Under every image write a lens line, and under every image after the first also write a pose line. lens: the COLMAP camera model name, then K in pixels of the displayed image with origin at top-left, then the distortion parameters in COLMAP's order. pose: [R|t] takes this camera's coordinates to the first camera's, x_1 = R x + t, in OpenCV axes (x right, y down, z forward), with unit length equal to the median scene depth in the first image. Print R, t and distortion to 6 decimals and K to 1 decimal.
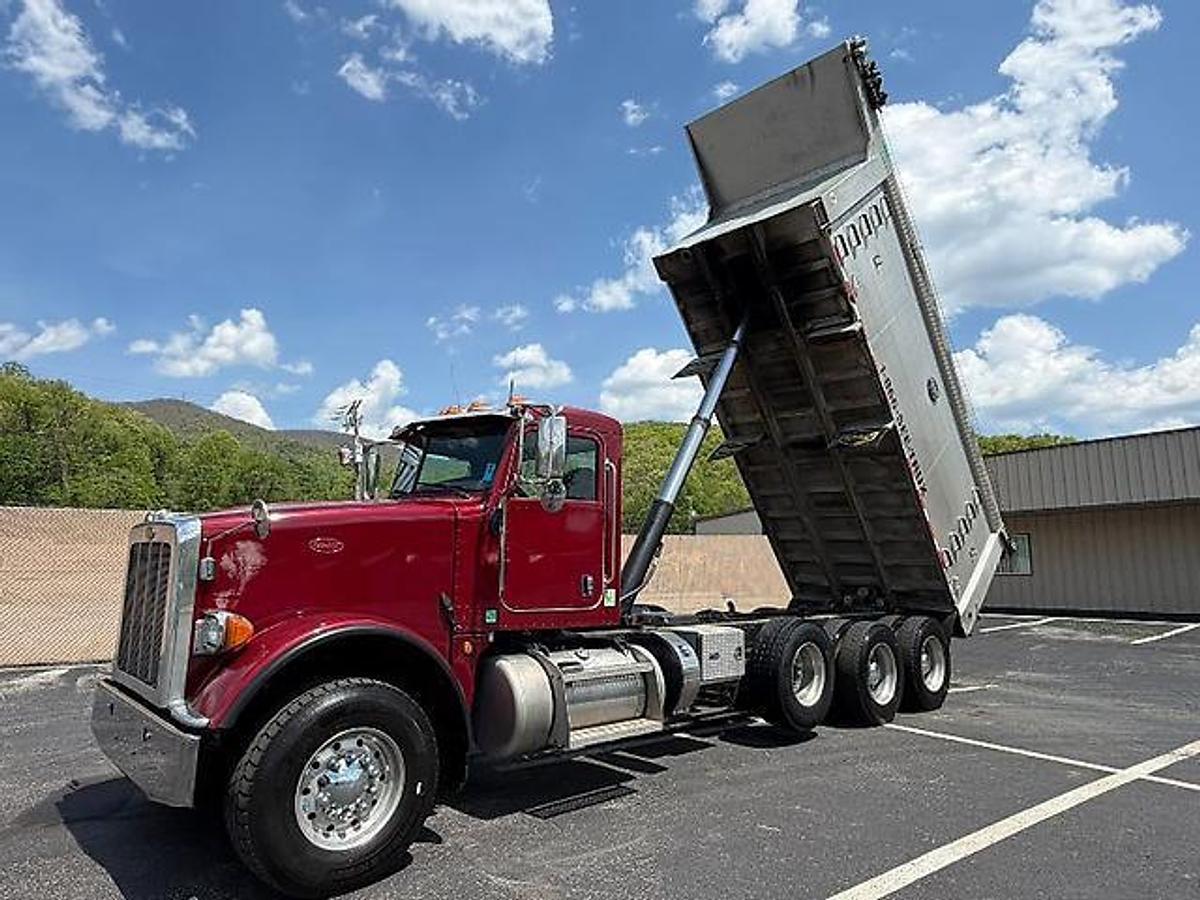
lens RADIAL K [[727.7, 0, 600.0], [0, 727.7, 450.0], [0, 0, 1]] dist [0.006267, 0.001780]
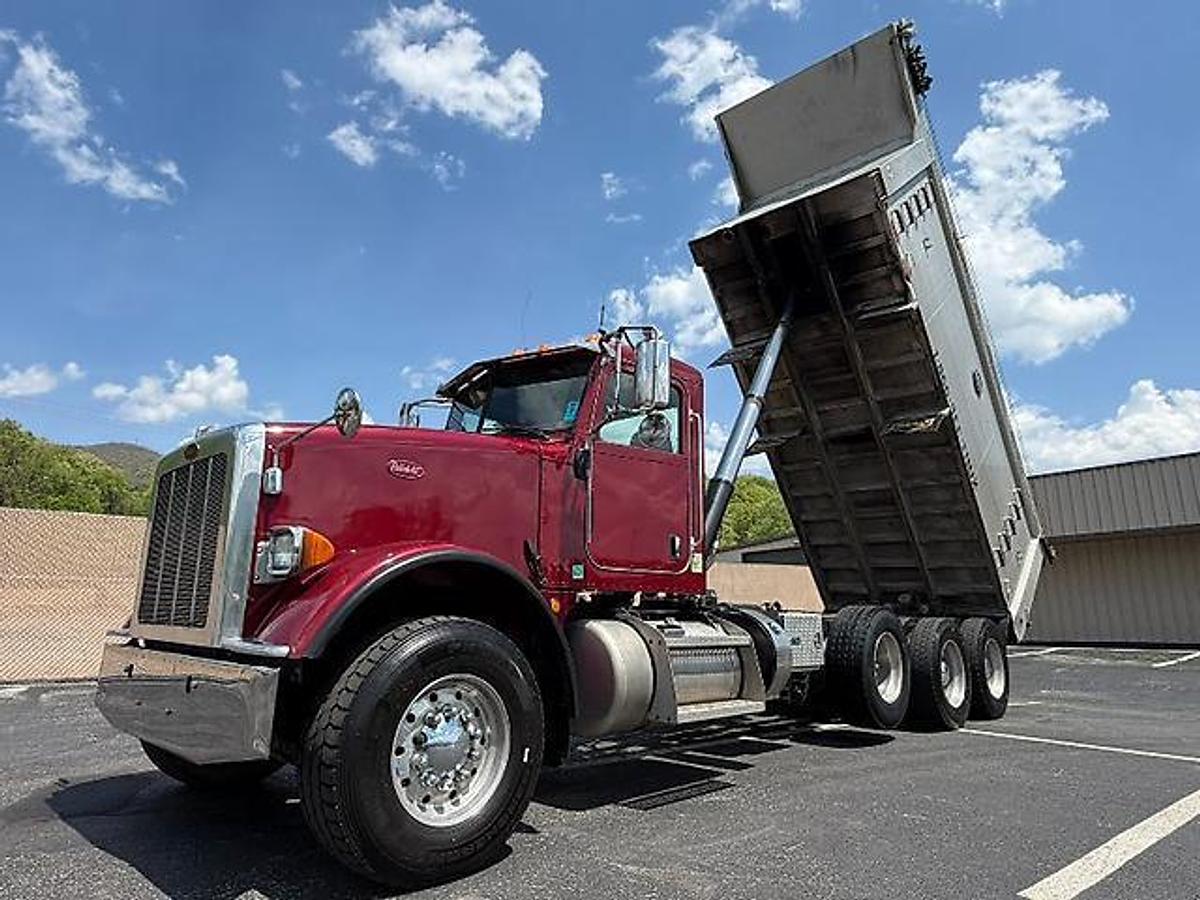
lens RADIAL K [[727.7, 0, 600.0], [0, 727.7, 450.0], [0, 0, 1]] dist [0.006267, 0.001780]
pose [[0.998788, 0.010498, 0.048091, -0.145947], [-0.007189, 0.997628, -0.068458, 0.125245], [-0.048695, 0.068030, 0.996494, 0.113726]]
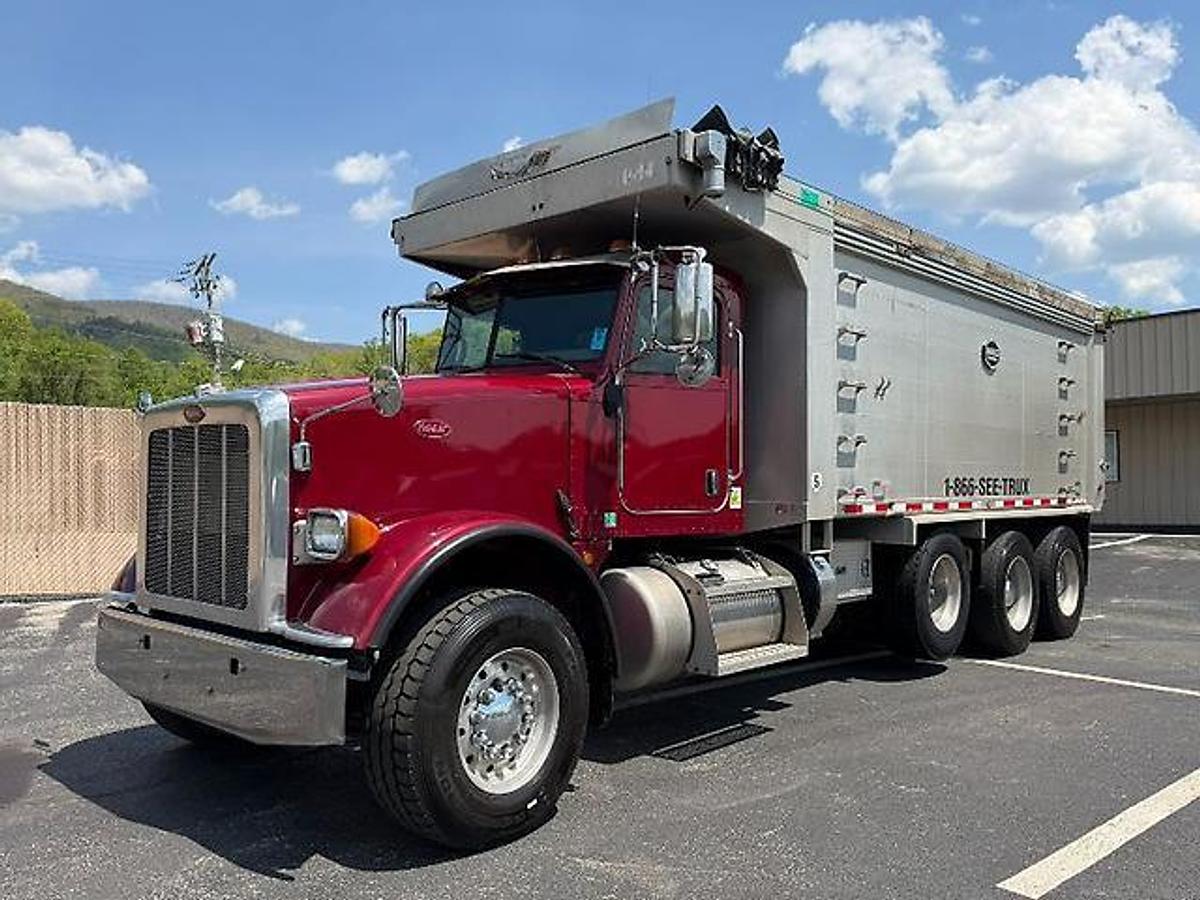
lens RADIAL K [[963.7, 0, 600.0], [0, 963.7, 450.0], [0, 0, 1]] dist [0.143852, -0.218721]
pose [[0.997475, -0.010386, 0.070259, -0.204990], [0.001527, 0.992157, 0.124988, 0.018277], [-0.071006, -0.124565, 0.989668, -0.030825]]
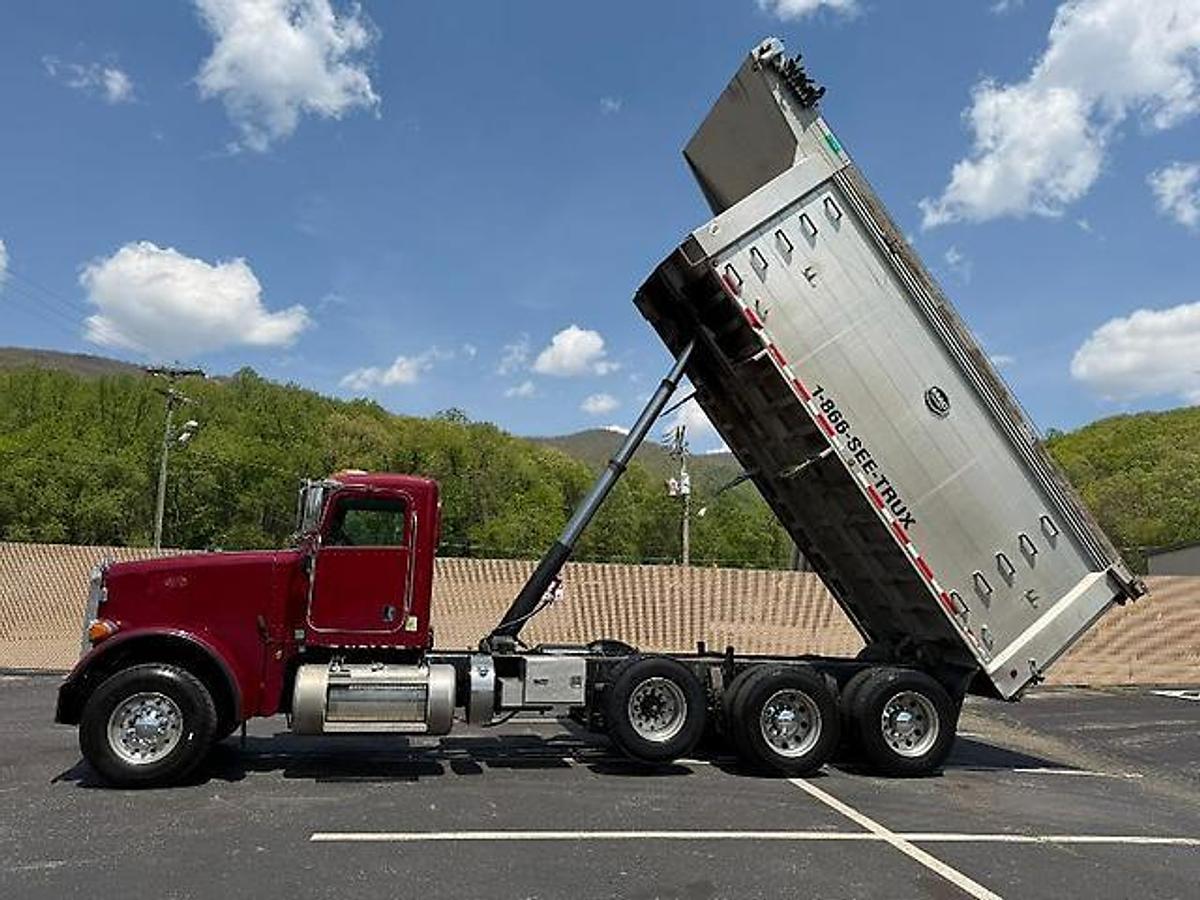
lens RADIAL K [[889.2, 0, 600.0], [0, 889.2, 450.0], [0, 0, 1]] dist [0.122307, -0.199224]
pose [[0.859269, -0.071014, -0.506570, 1.077194], [0.060112, 0.997473, -0.037866, -0.017443], [0.507979, 0.002086, 0.861367, -0.163663]]
